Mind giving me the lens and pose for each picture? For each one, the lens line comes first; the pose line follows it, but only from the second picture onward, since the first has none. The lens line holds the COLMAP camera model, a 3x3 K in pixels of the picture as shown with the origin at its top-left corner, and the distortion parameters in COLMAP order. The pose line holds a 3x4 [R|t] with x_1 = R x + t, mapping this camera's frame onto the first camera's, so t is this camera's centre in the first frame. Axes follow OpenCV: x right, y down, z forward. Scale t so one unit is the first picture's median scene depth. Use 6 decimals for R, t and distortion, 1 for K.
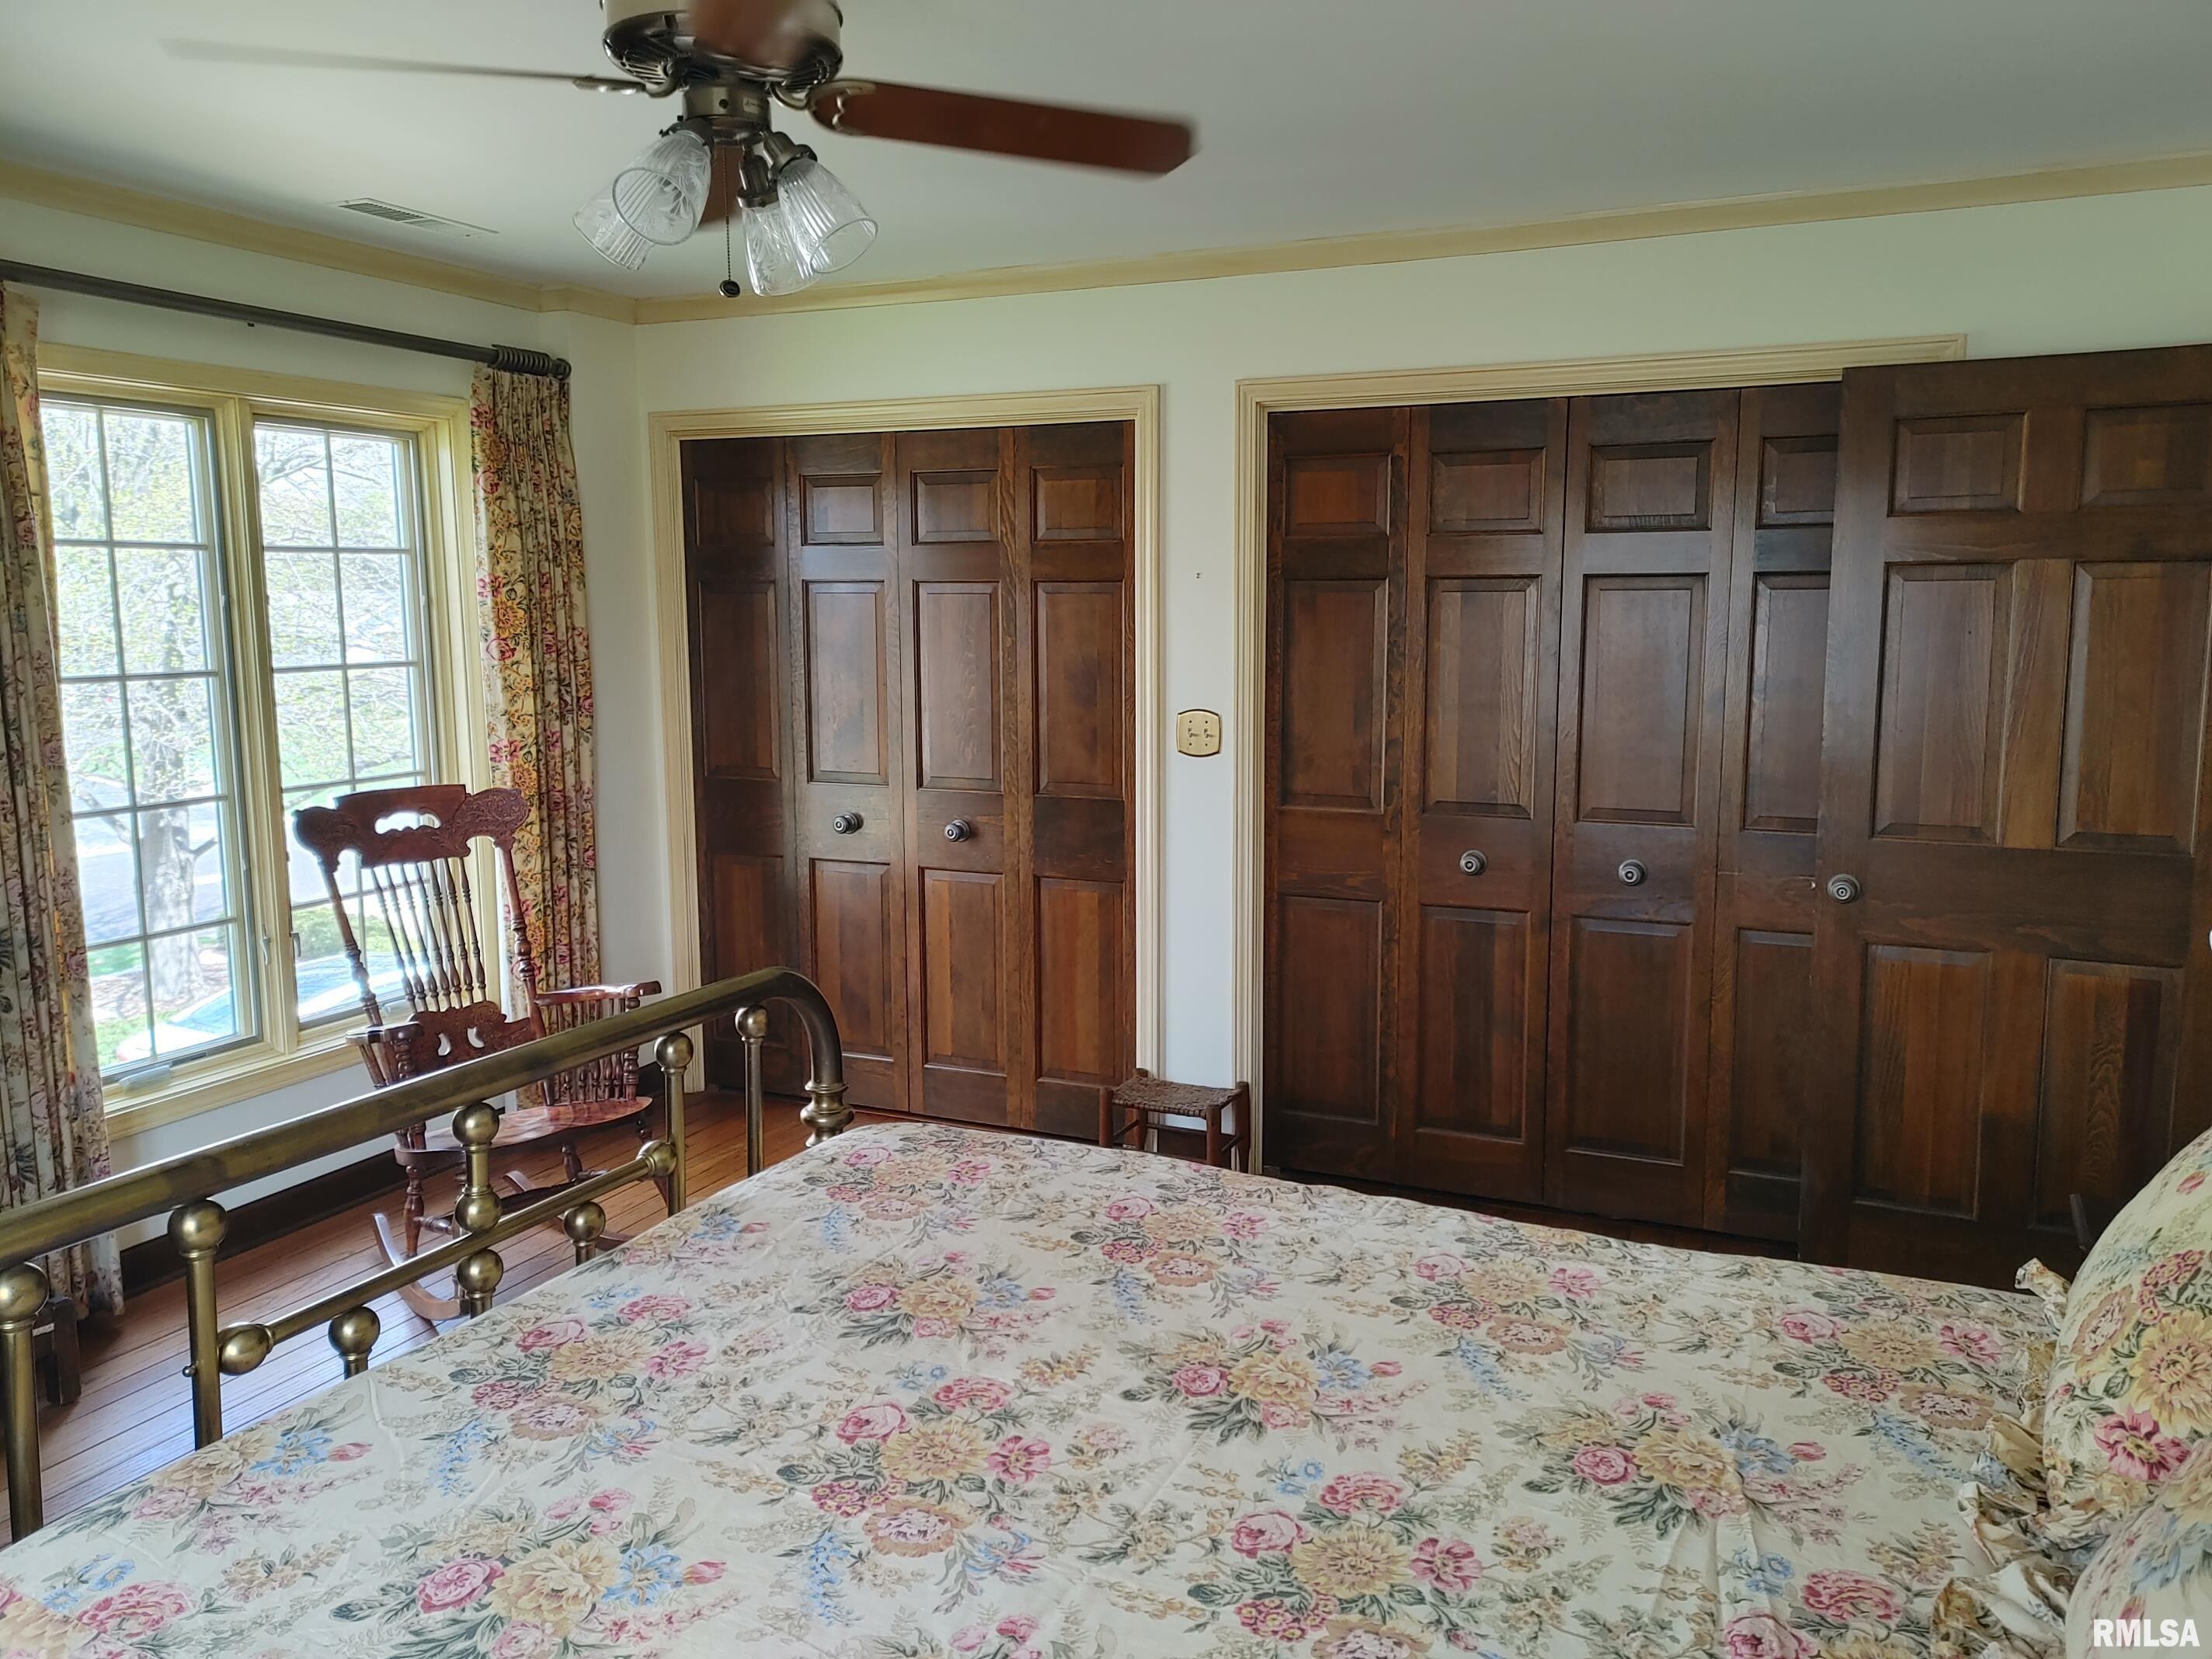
lens RADIAL K [[1696.3, 0, 1106.0], [0, 1696.3, 829.5], [0, 0, 1]] dist [0.056345, -0.049024]
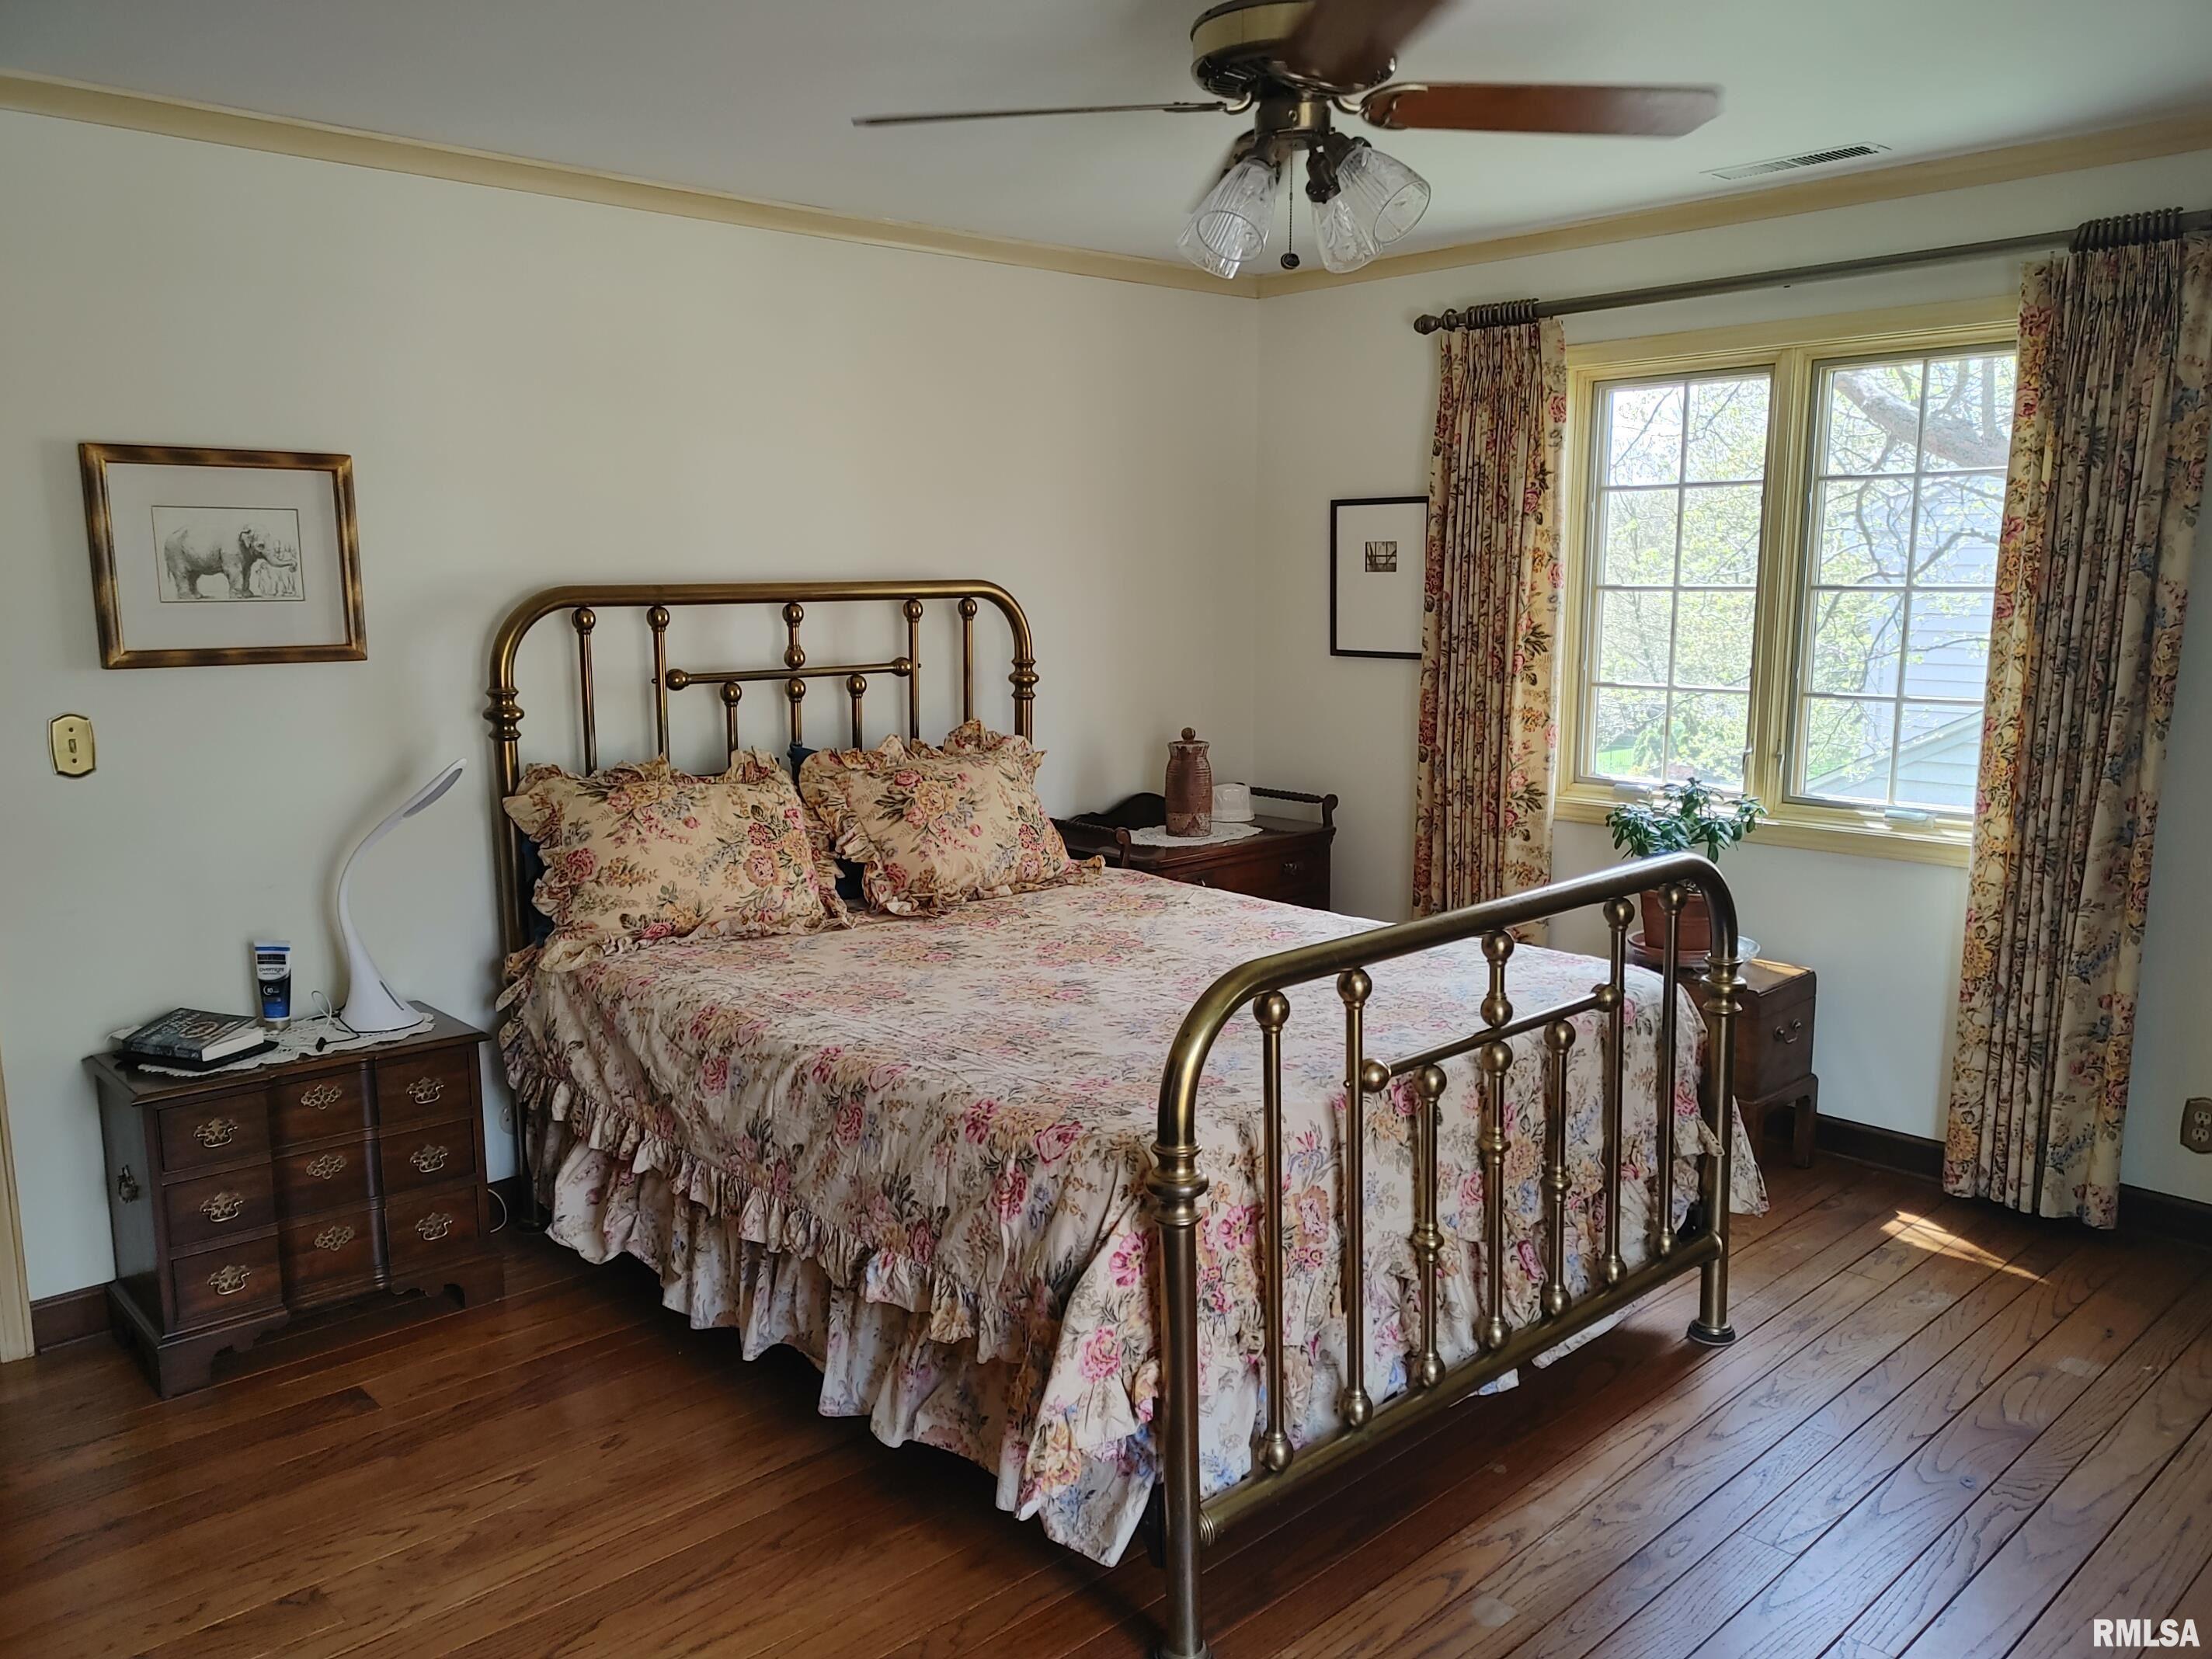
lens RADIAL K [[1674.8, 0, 1101.6], [0, 1674.8, 827.8], [0, 0, 1]] dist [0.060083, -0.040541]
pose [[-0.927569, -0.048982, 0.370427, -0.541192], [0.061463, 0.957865, 0.280566, -0.294874], [-0.368562, 0.283012, -0.885475, 2.171706]]
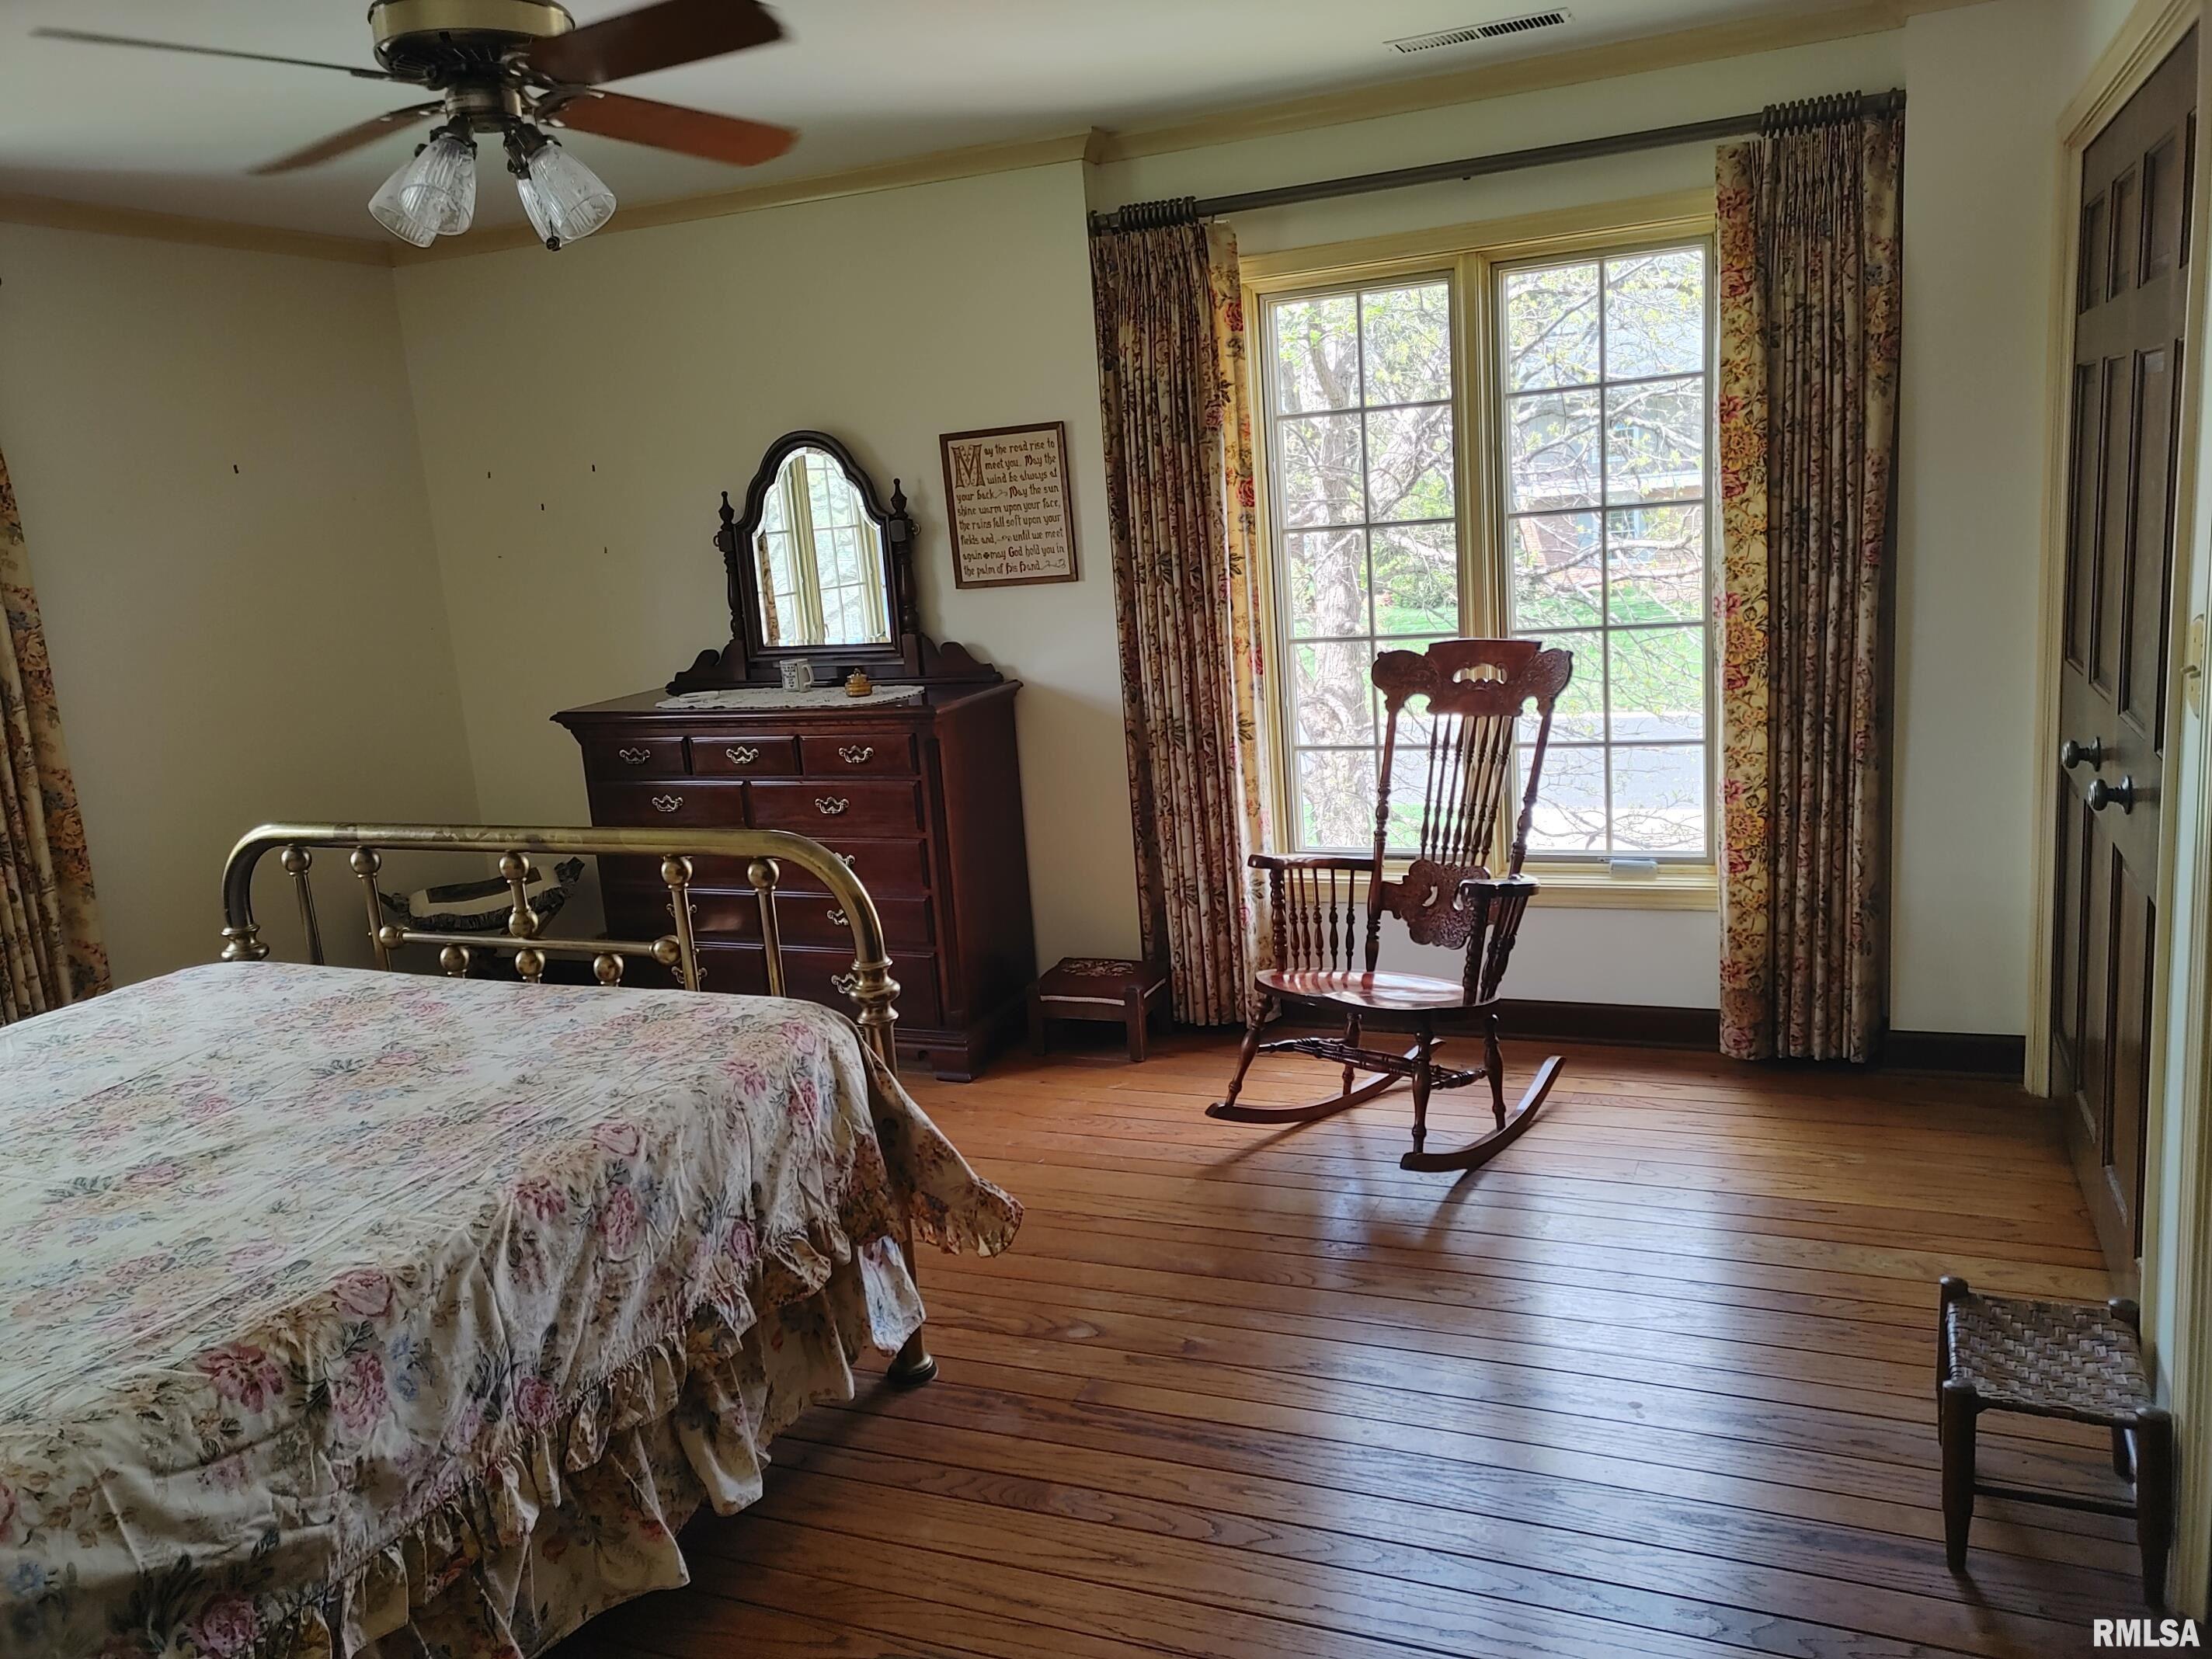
lens RADIAL K [[1680.7, 0, 1090.8], [0, 1680.7, 824.7], [0, 0, 1]] dist [0.056924, -0.047028]
pose [[0.013921, 0.196952, -0.980314, 1.062156], [-0.060156, 0.978798, 0.195793, -0.181651], [0.998092, 0.056246, 0.025474, 1.415474]]
